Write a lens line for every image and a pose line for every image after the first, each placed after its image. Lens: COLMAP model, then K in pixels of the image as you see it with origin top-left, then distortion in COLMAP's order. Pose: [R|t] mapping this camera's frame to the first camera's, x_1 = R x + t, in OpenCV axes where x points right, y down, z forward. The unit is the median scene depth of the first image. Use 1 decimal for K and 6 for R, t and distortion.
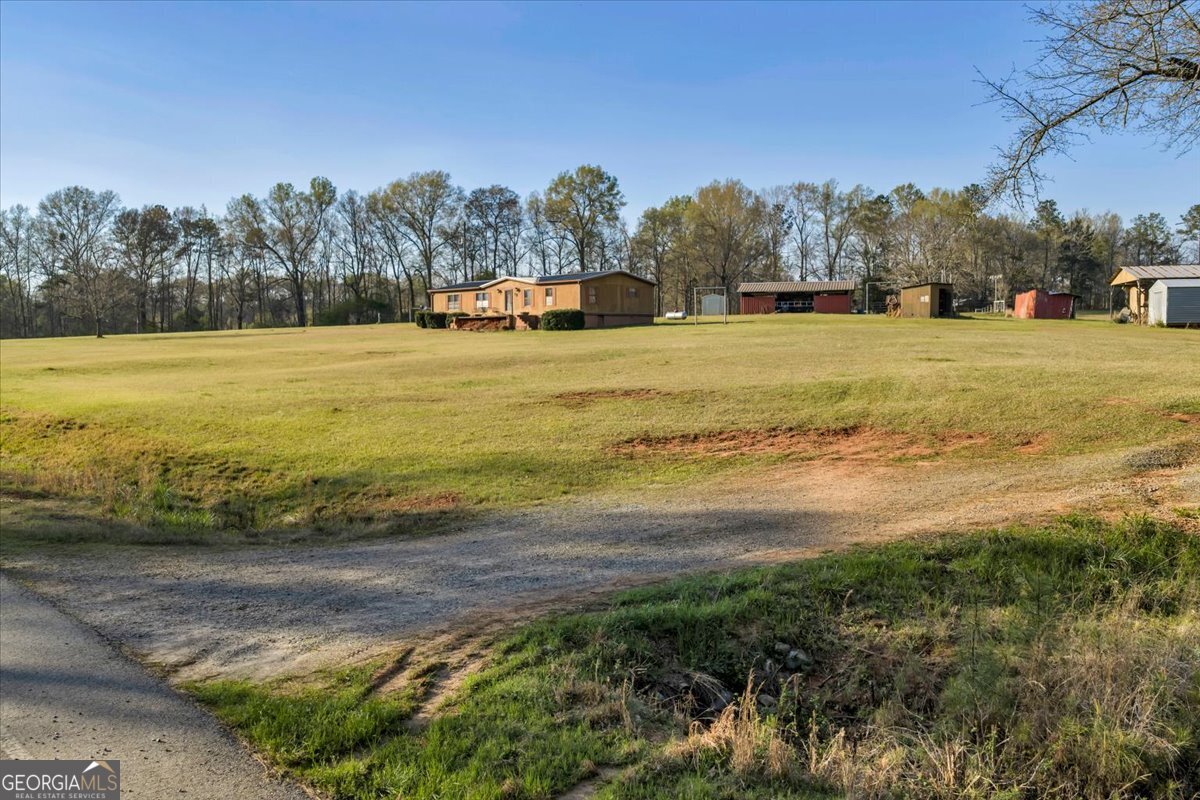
lens RADIAL K [[1000.2, 0, 600.0], [0, 1000.2, 400.0], [0, 0, 1]] dist [0.017975, -0.017338]
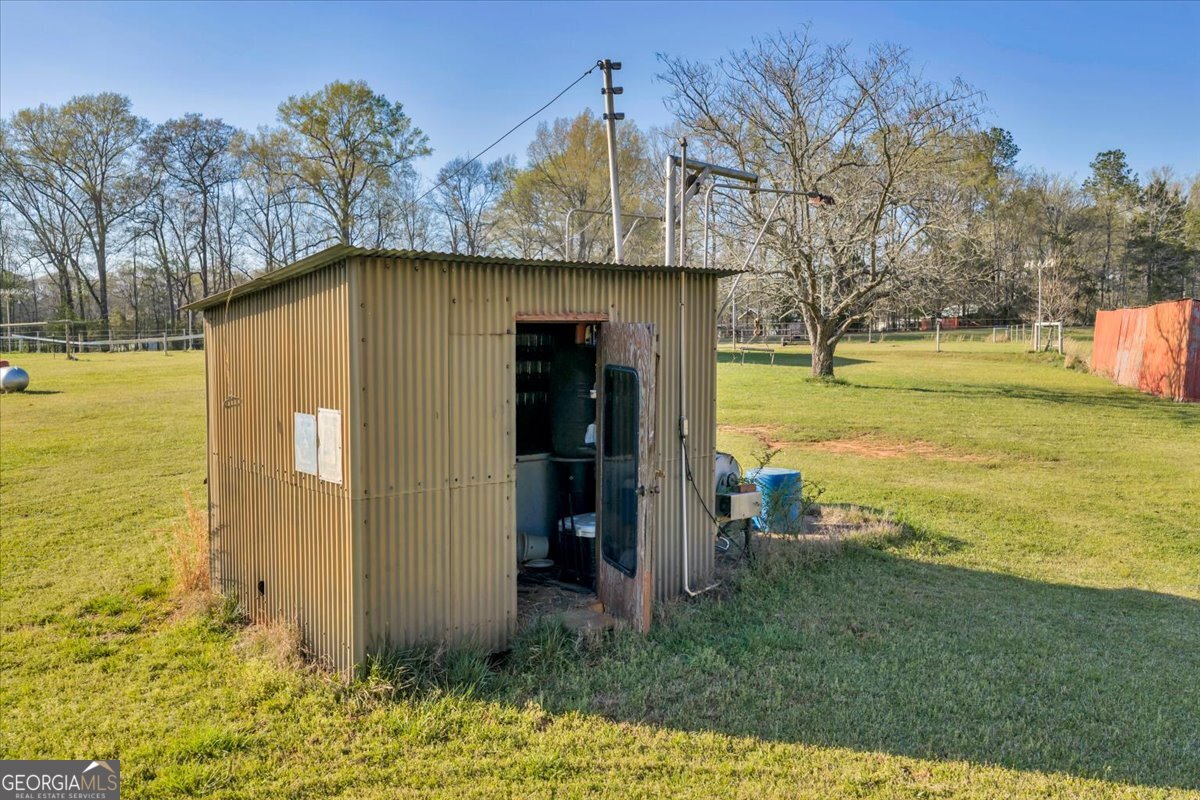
lens RADIAL K [[1000.2, 0, 600.0], [0, 1000.2, 400.0], [0, 0, 1]] dist [0.017975, -0.017338]
pose [[0.999755, 0.005993, -0.021289, 0.136855], [-0.005931, 0.999978, 0.003000, -0.041043], [0.021307, -0.002873, 0.999769, 0.357829]]
